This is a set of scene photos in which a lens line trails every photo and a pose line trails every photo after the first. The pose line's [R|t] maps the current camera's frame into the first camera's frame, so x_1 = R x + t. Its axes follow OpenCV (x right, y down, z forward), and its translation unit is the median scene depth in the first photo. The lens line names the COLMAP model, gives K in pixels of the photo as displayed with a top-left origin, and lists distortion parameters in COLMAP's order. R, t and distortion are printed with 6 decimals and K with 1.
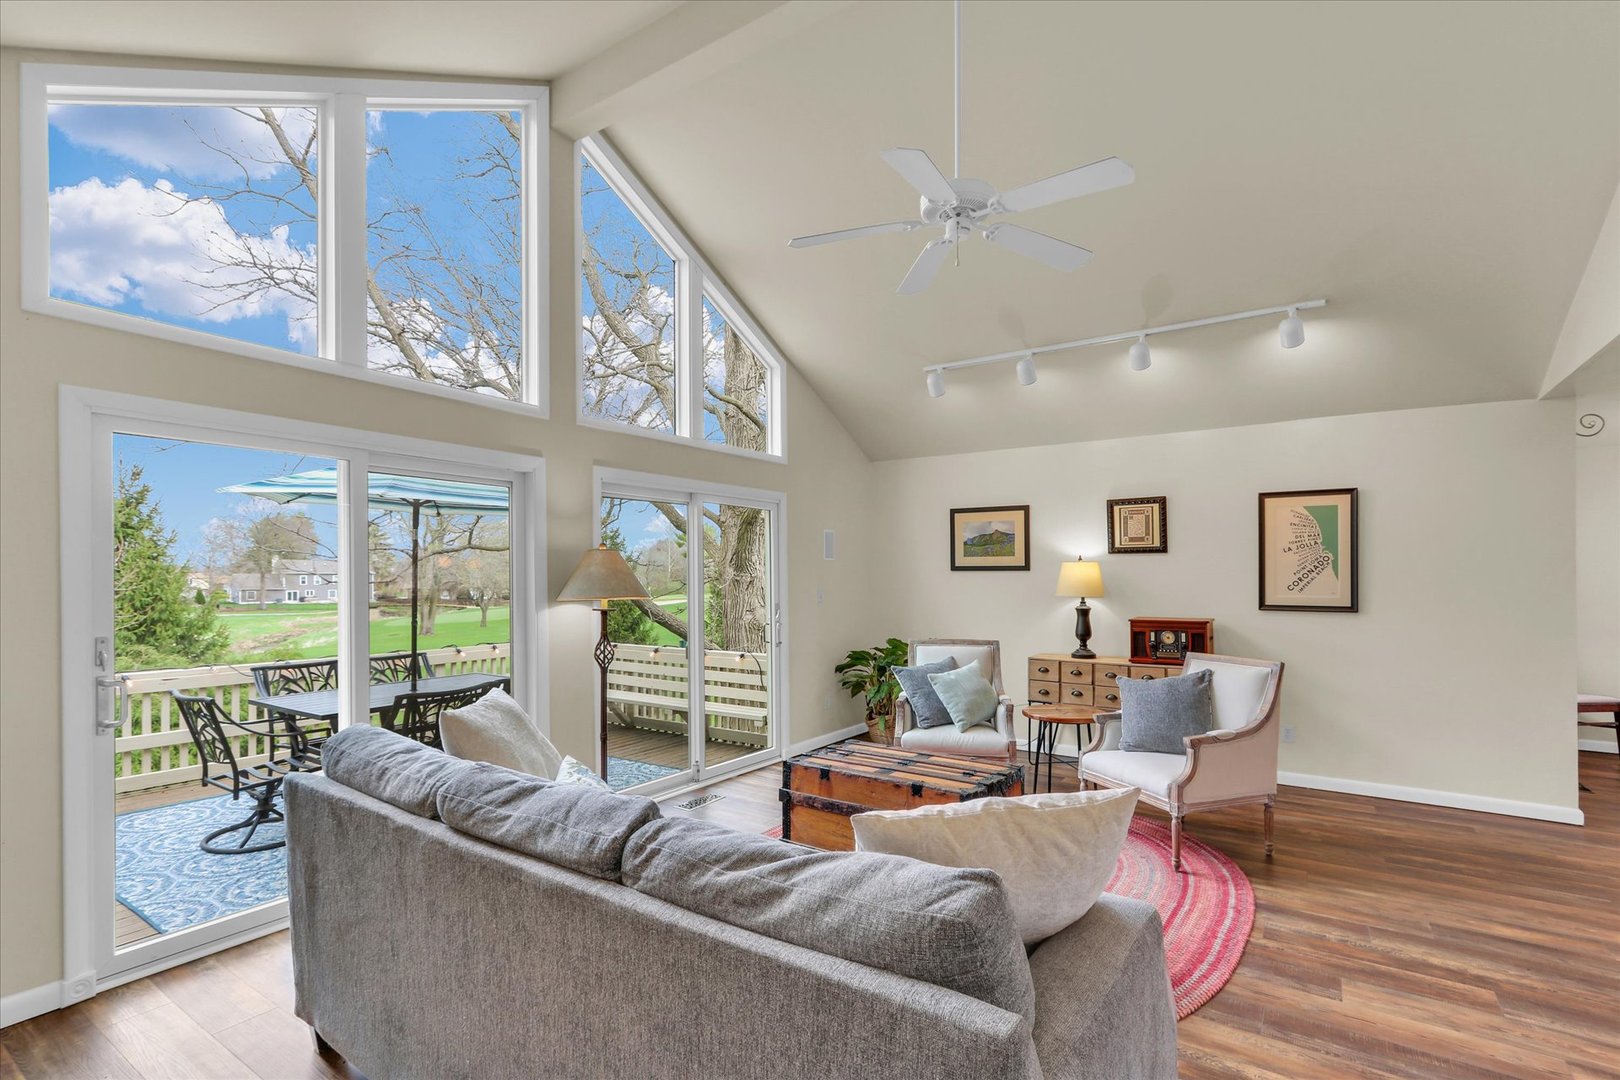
lens RADIAL K [[772.2, 0, 800.2], [0, 772.2, 573.9], [0, 0, 1]] dist [-0.004027, 0.005831]
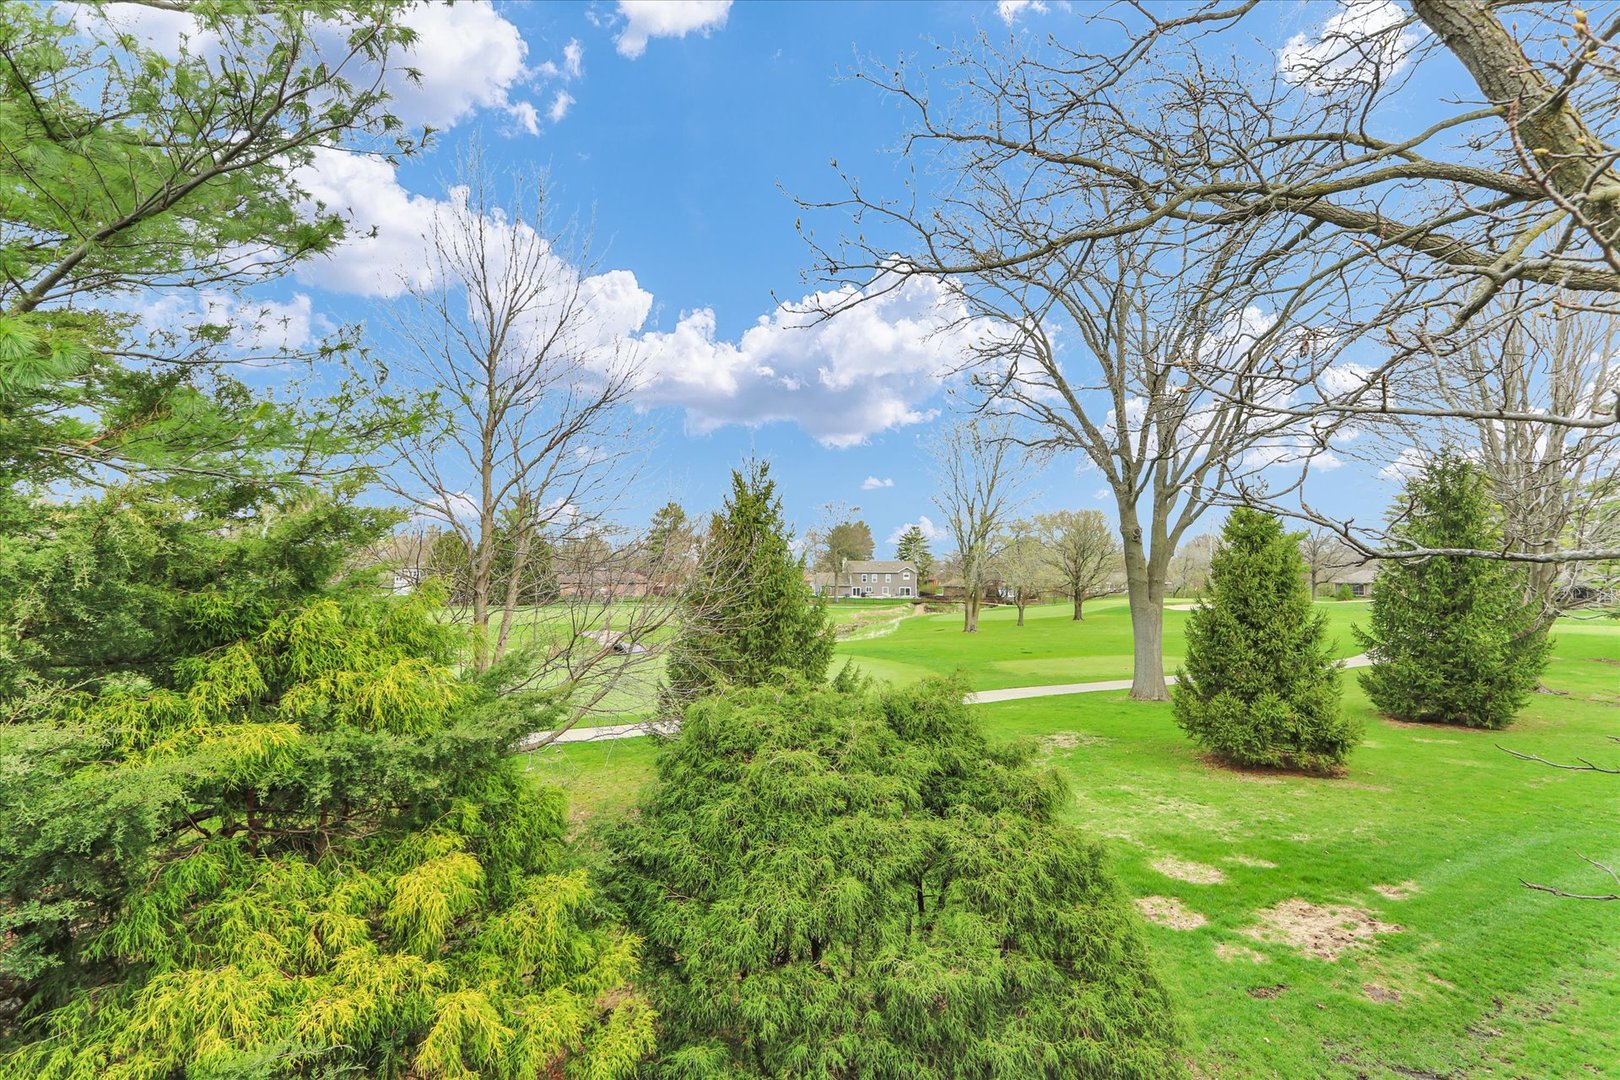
lens RADIAL K [[747.4, 0, 801.1], [0, 747.4, 556.8], [0, 0, 1]] dist [0.012072, 0.000212]
pose [[0.795905, -0.012773, -0.605287, -0.228074], [-0.000948, 0.999750, -0.022343, 0.006118], [0.605421, 0.018357, 0.795693, 0.250495]]
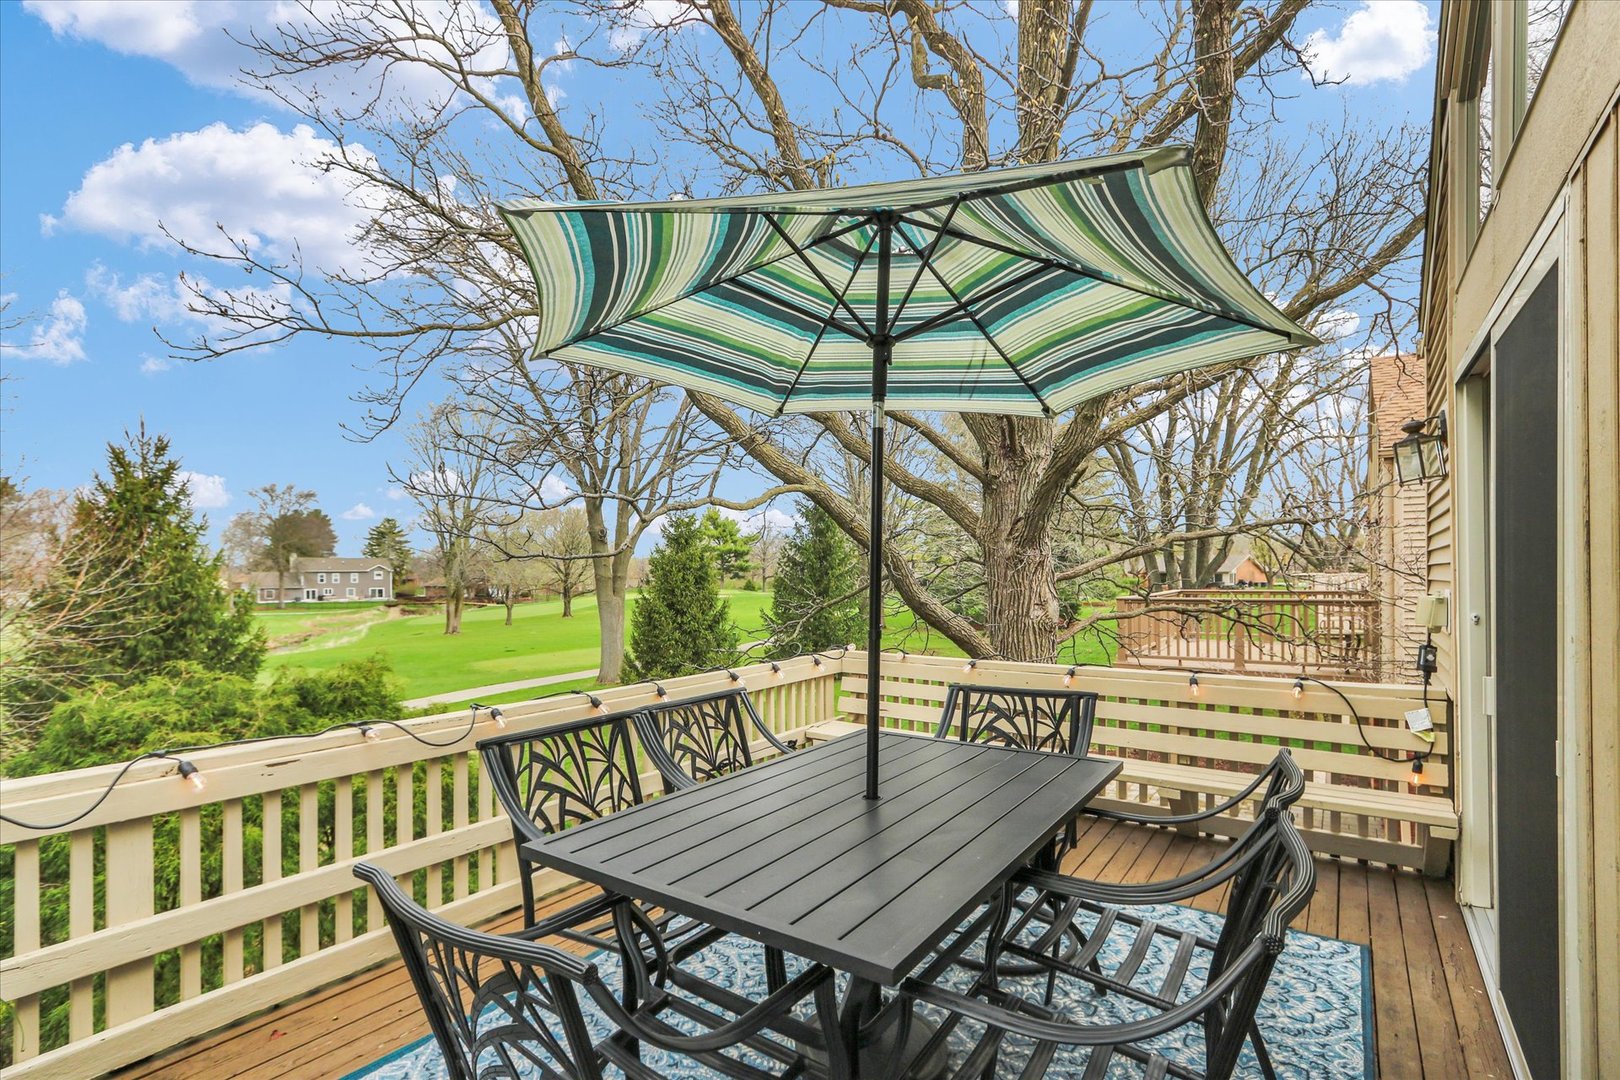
lens RADIAL K [[772.2, 0, 800.2], [0, 772.2, 573.9], [0, 0, 1]] dist [-0.004027, 0.005831]
pose [[0.999898, -0.005942, -0.013002, -0.146890], [0.006008, 0.999969, 0.005049, 0.007732], [0.012972, -0.005126, 0.999903, 0.160571]]
